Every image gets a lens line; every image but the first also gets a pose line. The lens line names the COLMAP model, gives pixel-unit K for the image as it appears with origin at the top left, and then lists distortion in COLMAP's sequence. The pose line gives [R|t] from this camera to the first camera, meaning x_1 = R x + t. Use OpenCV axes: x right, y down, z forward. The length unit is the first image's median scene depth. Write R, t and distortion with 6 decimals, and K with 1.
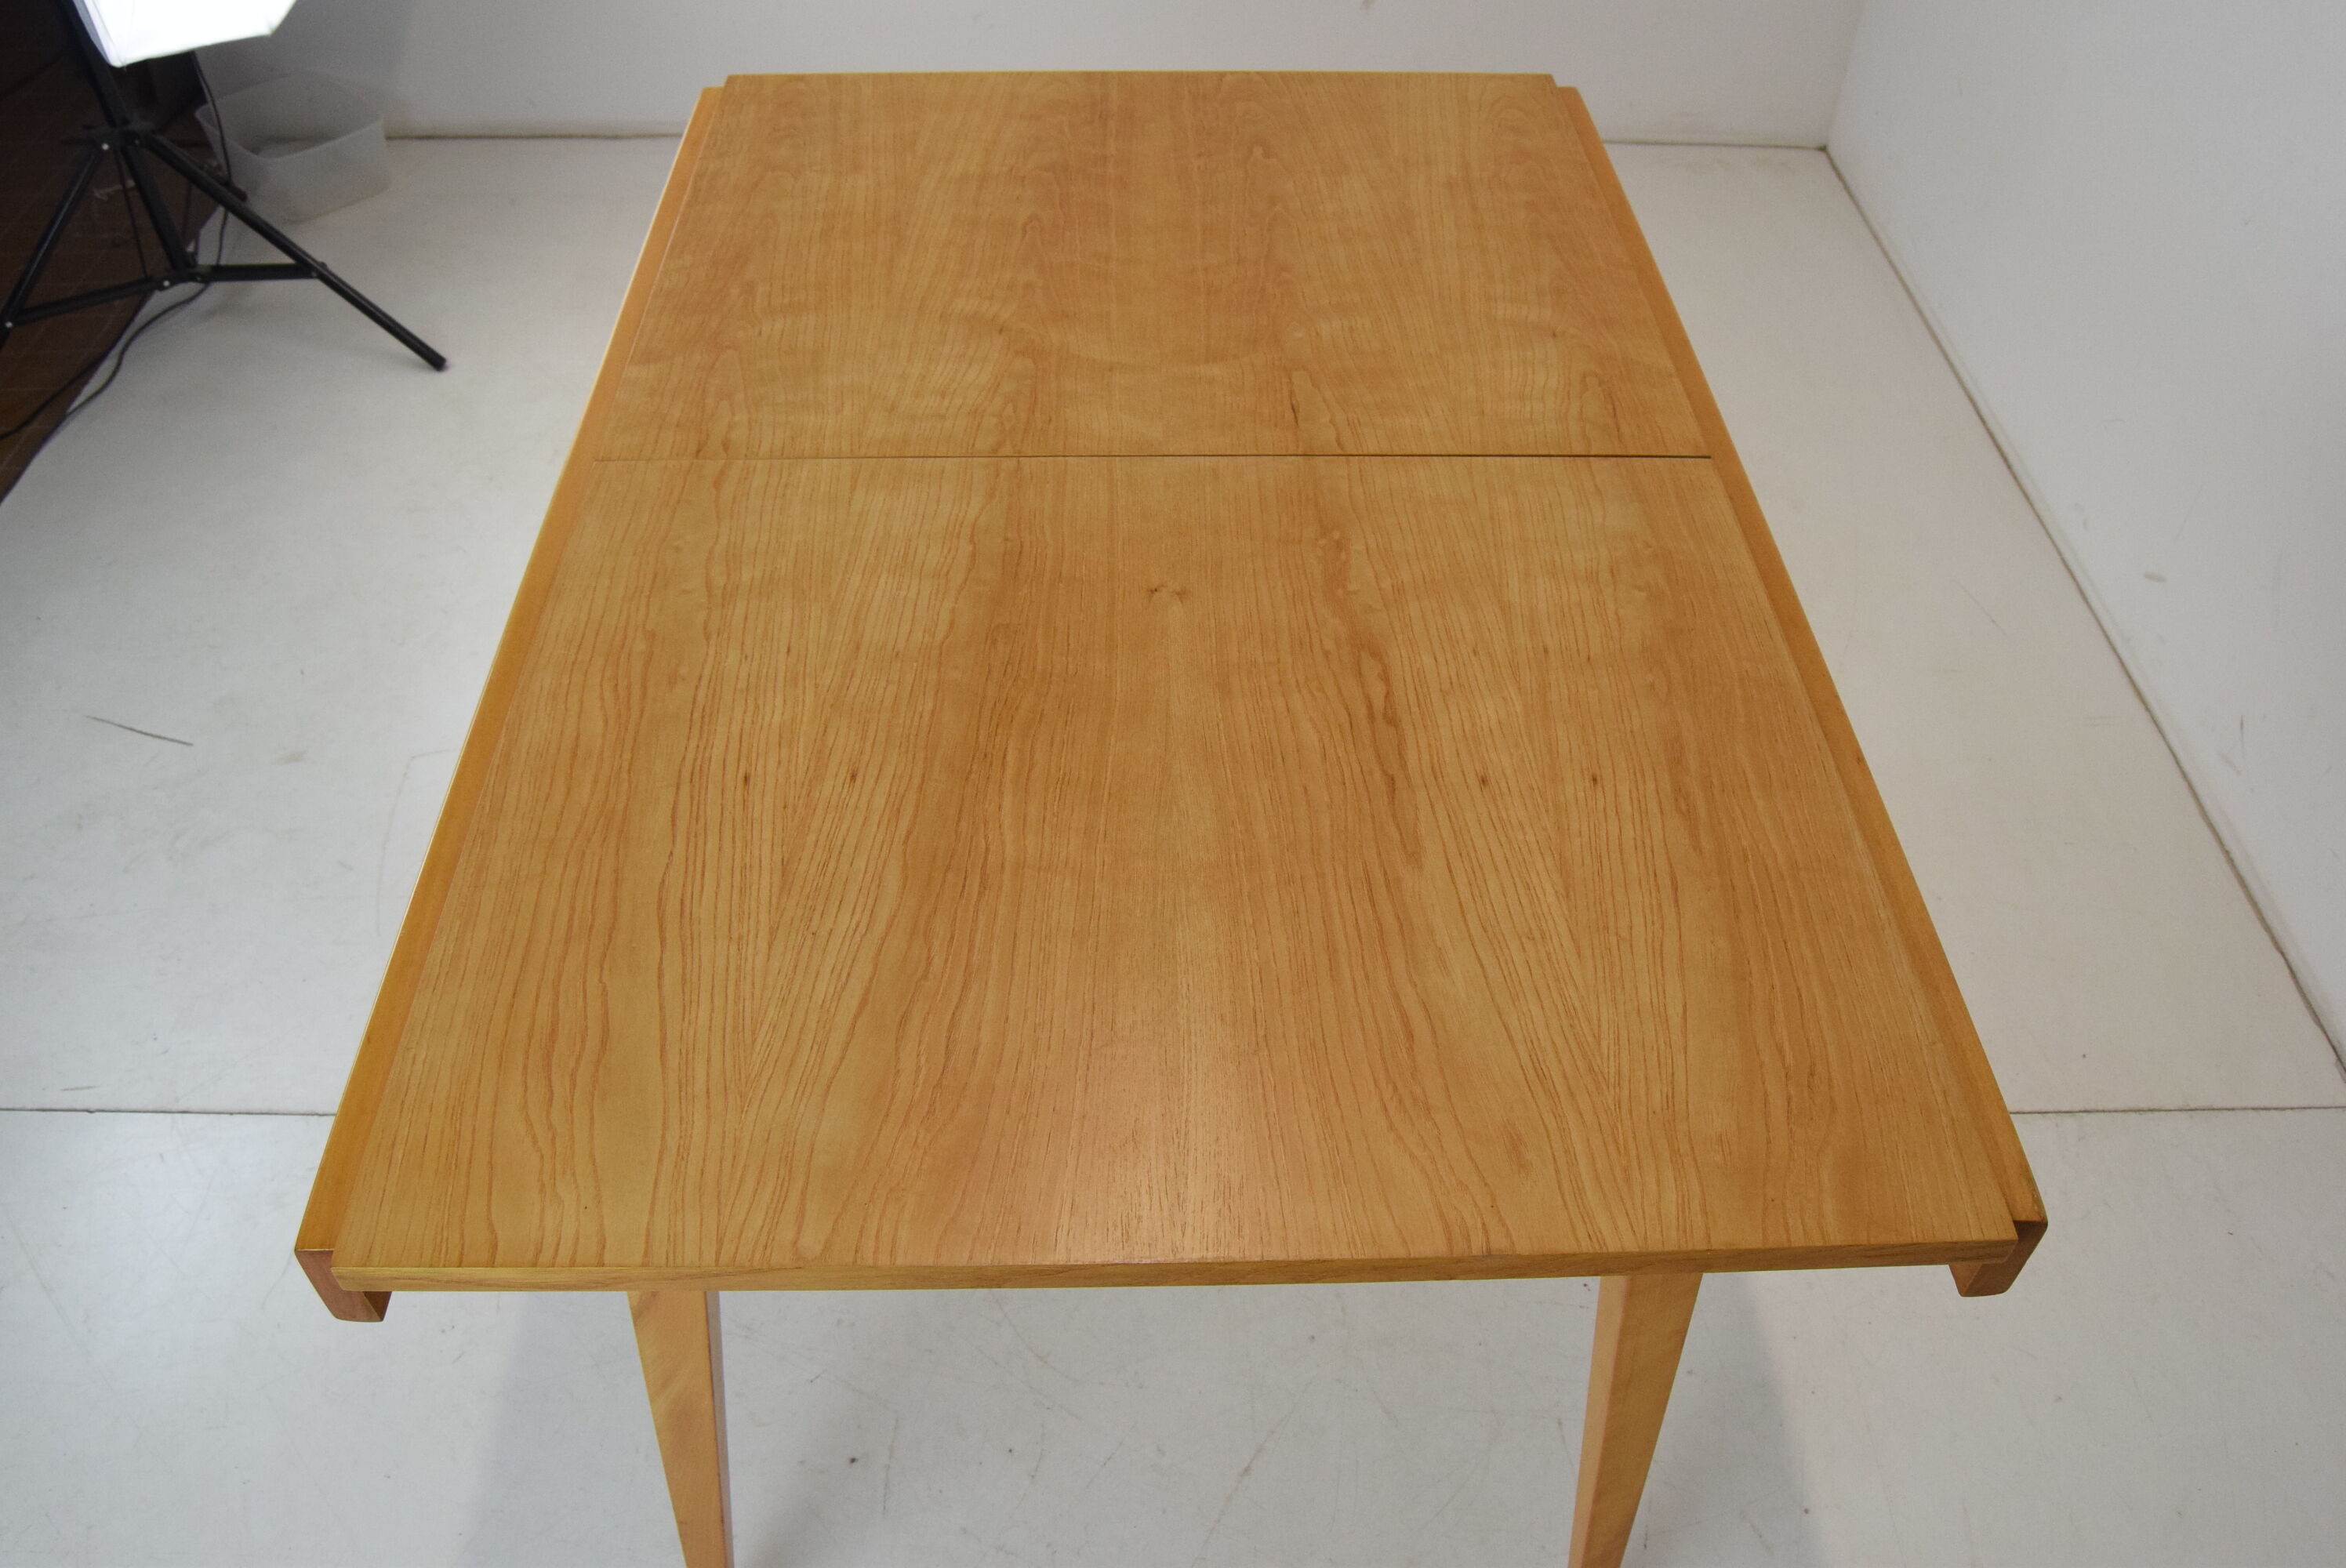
lens RADIAL K [[1835.7, 0, 1173.0], [0, 1835.7, 784.0], [0, 0, 1]] dist [-0.094988, 0.031980]
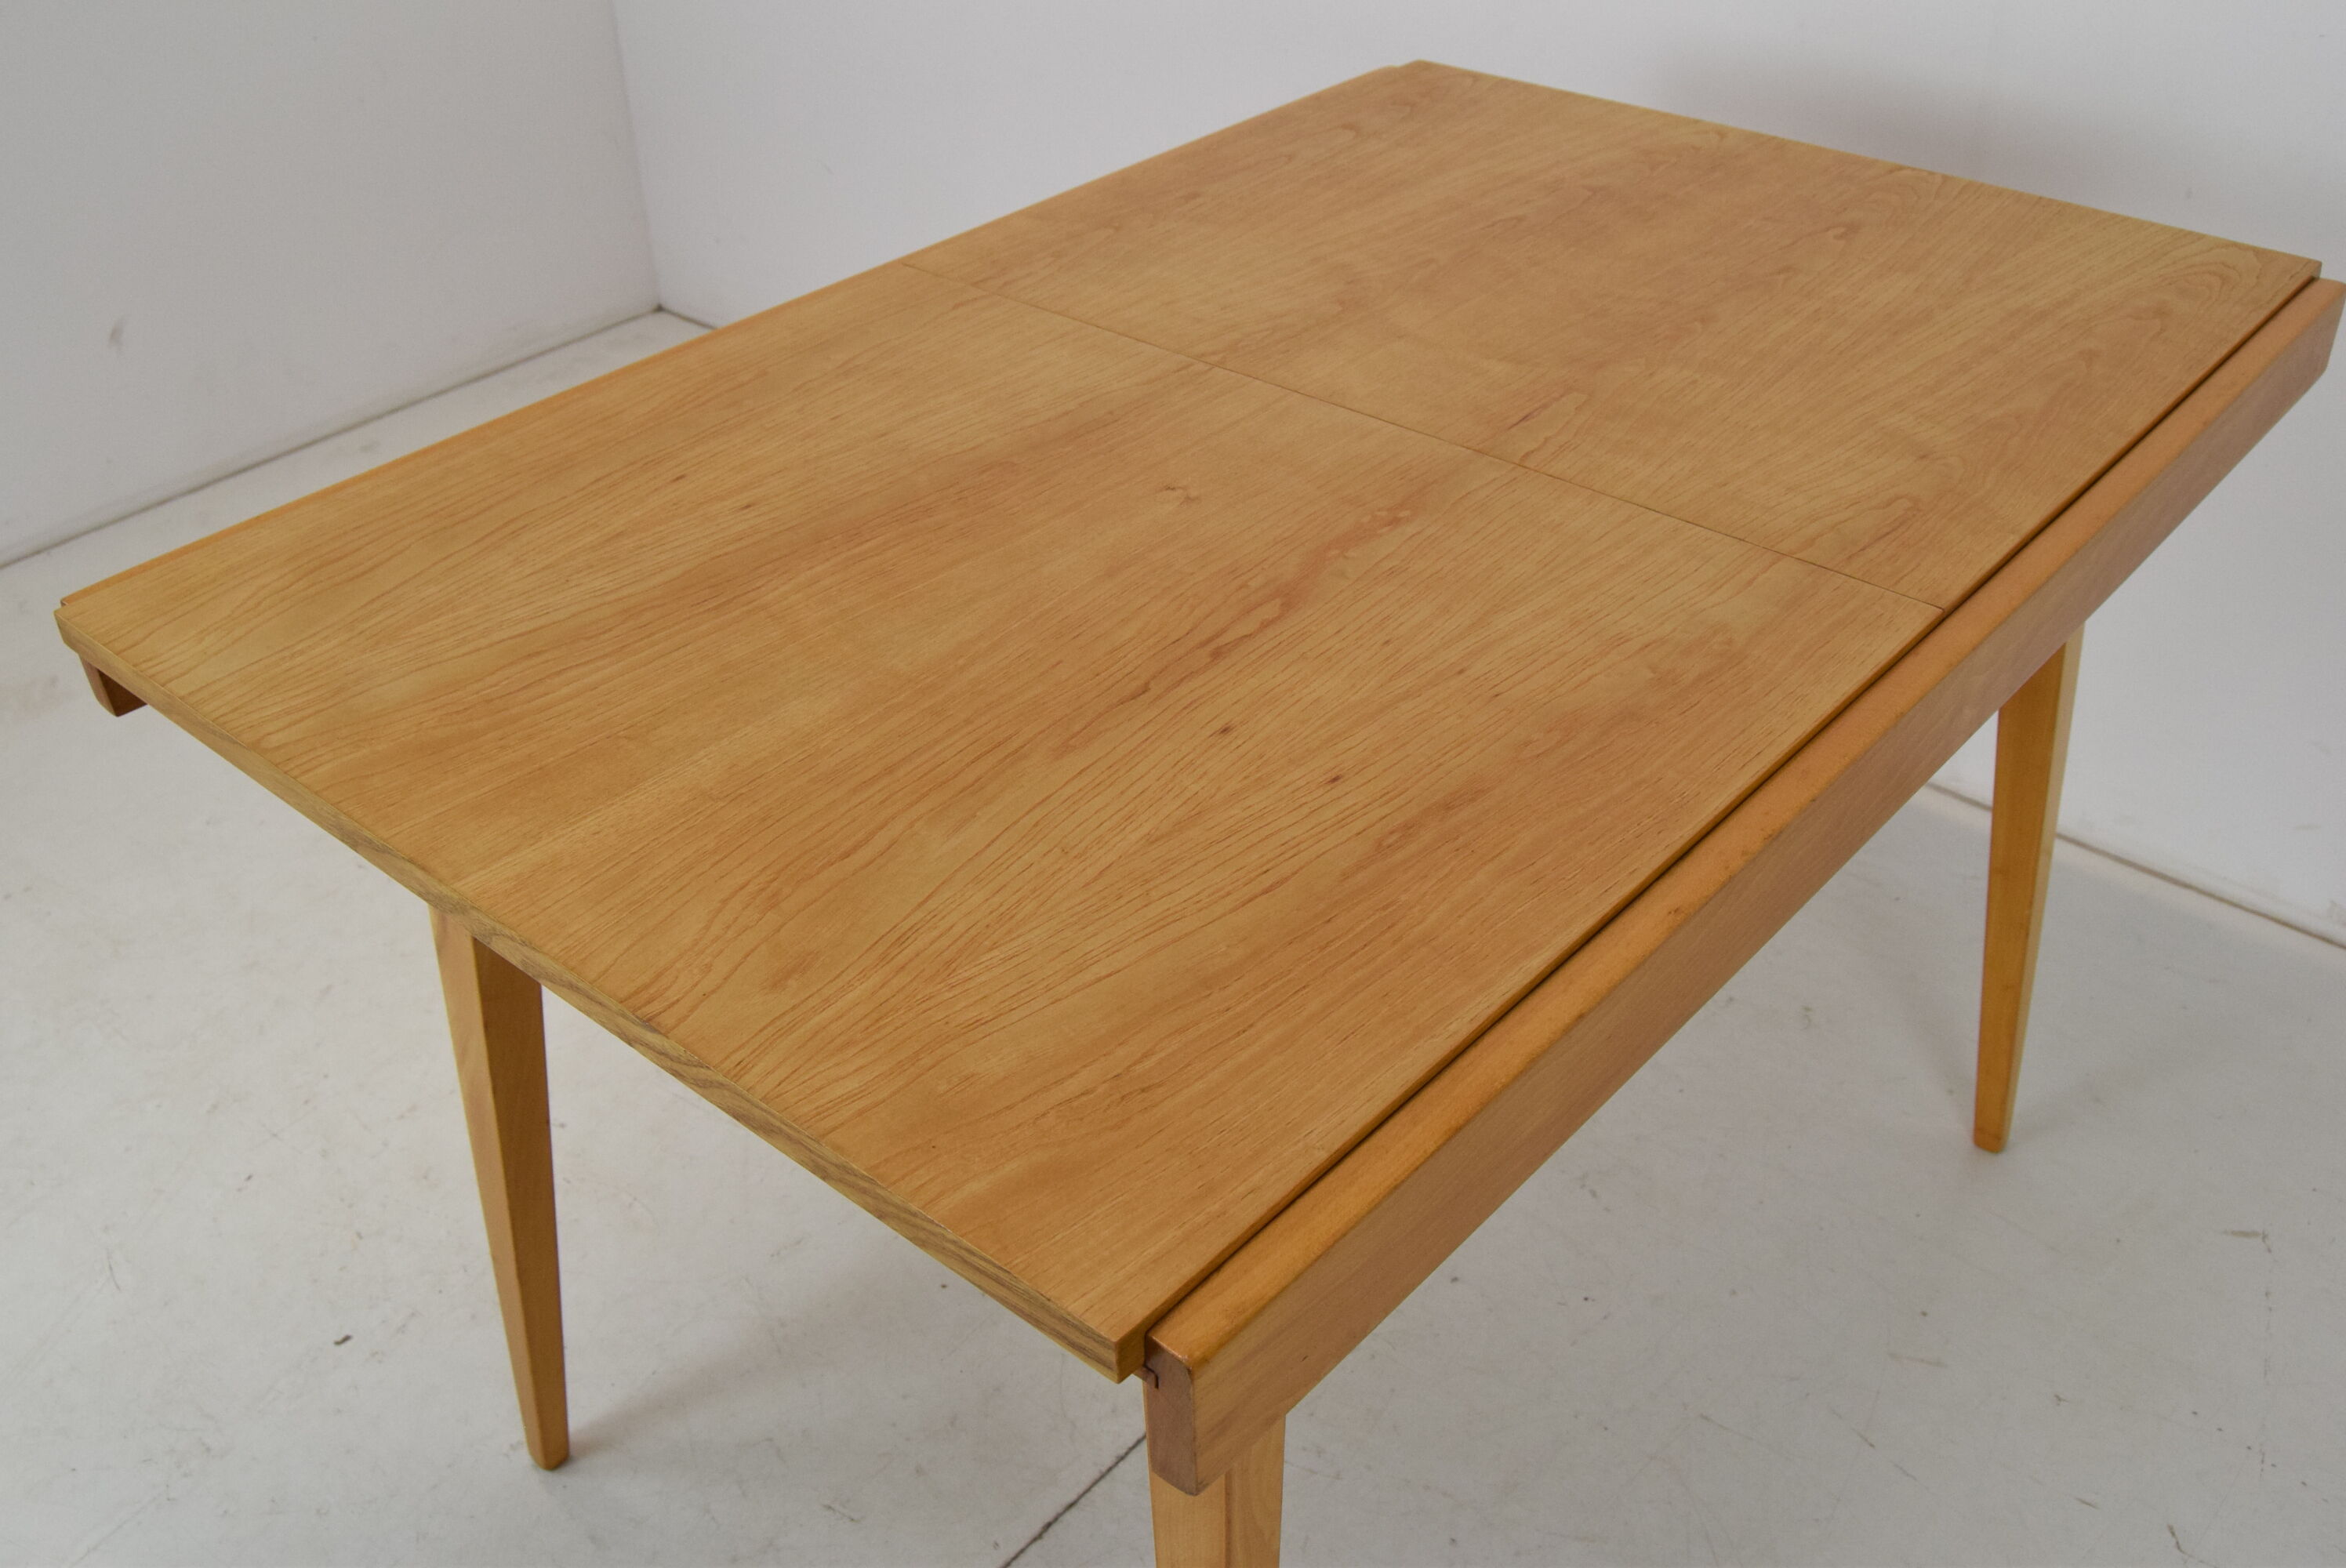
lens RADIAL K [[2154.2, 0, 1181.9], [0, 2154.2, 784.5], [0, 0, 1]] dist [-0.083825, 0.004064]
pose [[0.734618, 0.355699, -0.577767, 0.732000], [-0.455029, 0.889949, -0.030668, 0.059155], [0.503275, 0.285430, 0.815625, 0.213735]]
